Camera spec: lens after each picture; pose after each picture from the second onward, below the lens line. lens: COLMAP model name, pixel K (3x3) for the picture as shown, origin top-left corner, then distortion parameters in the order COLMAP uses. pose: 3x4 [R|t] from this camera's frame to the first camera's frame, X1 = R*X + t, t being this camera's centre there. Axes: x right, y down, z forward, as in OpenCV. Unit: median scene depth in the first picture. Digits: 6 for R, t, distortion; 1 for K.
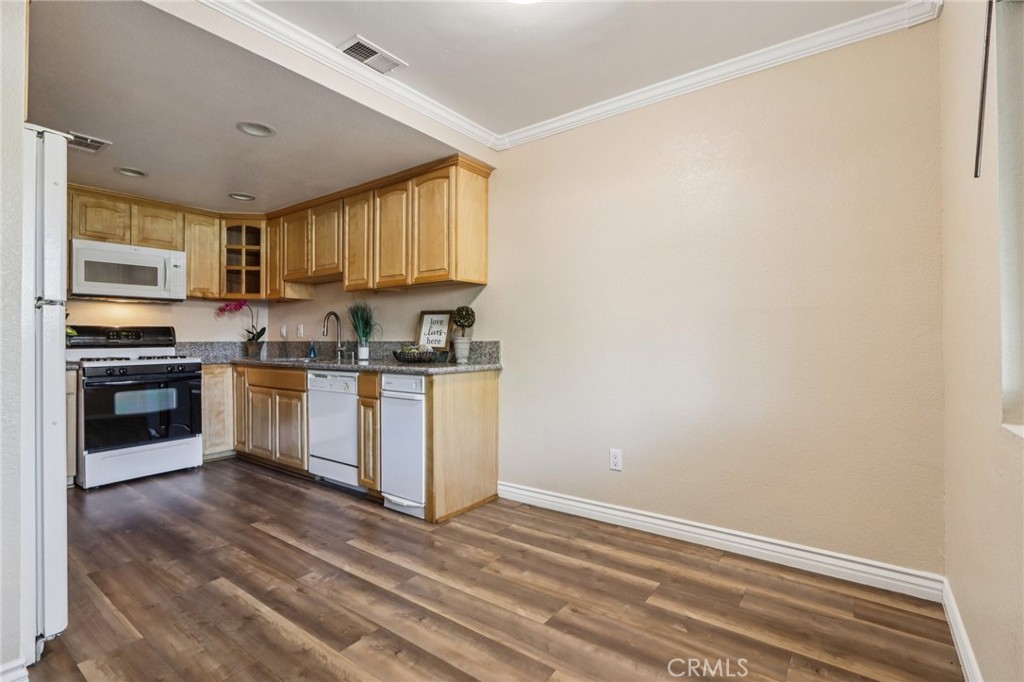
lens RADIAL K [[475.1, 0, 508.3], [0, 475.1, 337.6], [0, 0, 1]] dist [-0.017100, 0.001666]
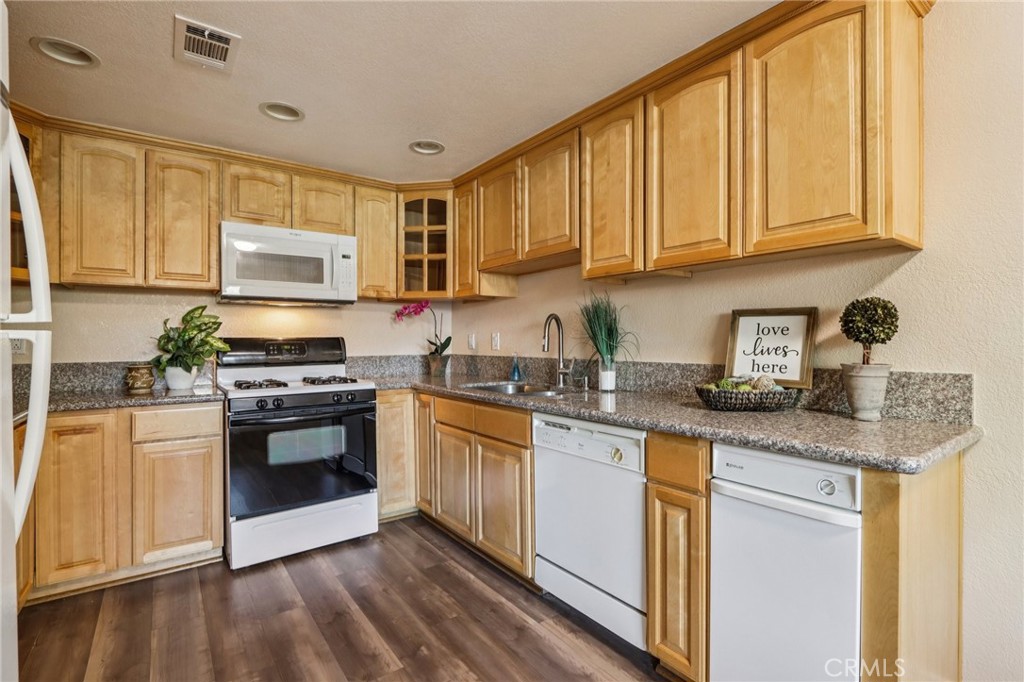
lens RADIAL K [[475.1, 0, 508.4], [0, 475.1, 344.1], [0, 0, 1]] dist [-0.017100, 0.001666]
pose [[0.954122, 0.001277, -0.299416, -0.288750], [0.002400, 0.999926, 0.011913, -0.026129], [0.299409, -0.012085, 0.954048, 0.444334]]
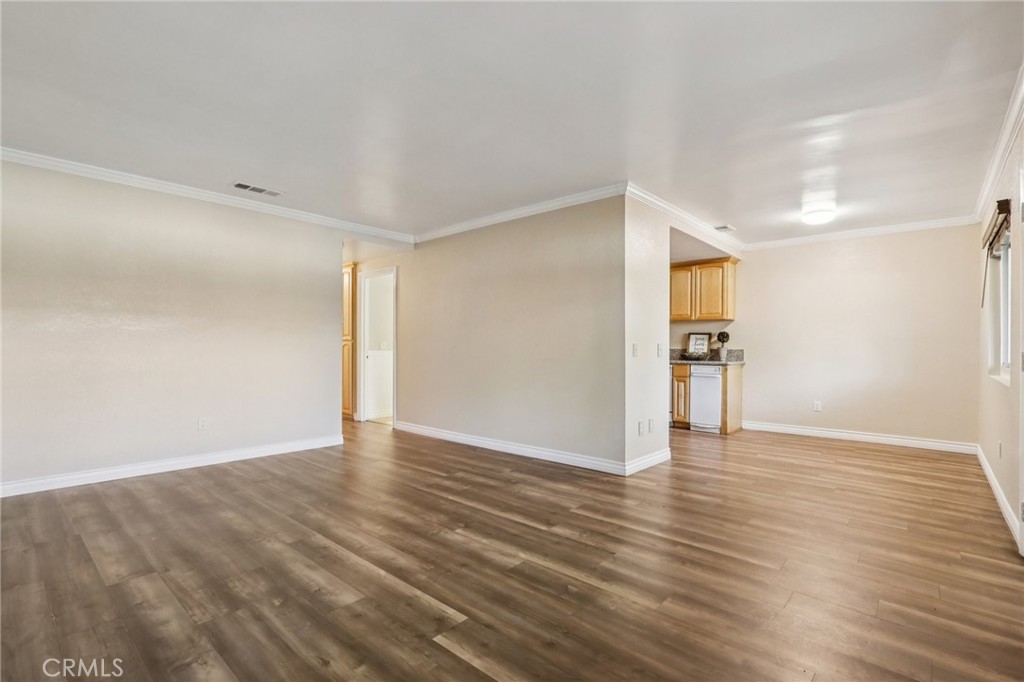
lens RADIAL K [[475.1, 0, 507.5], [0, 475.1, 348.1], [0, 0, 1]] dist [-0.017100, 0.001666]
pose [[0.995522, 0.007308, -0.094247, -0.776748], [-0.006151, 0.999902, 0.012561, -0.016147], [0.094329, -0.011925, 0.995470, -0.994906]]
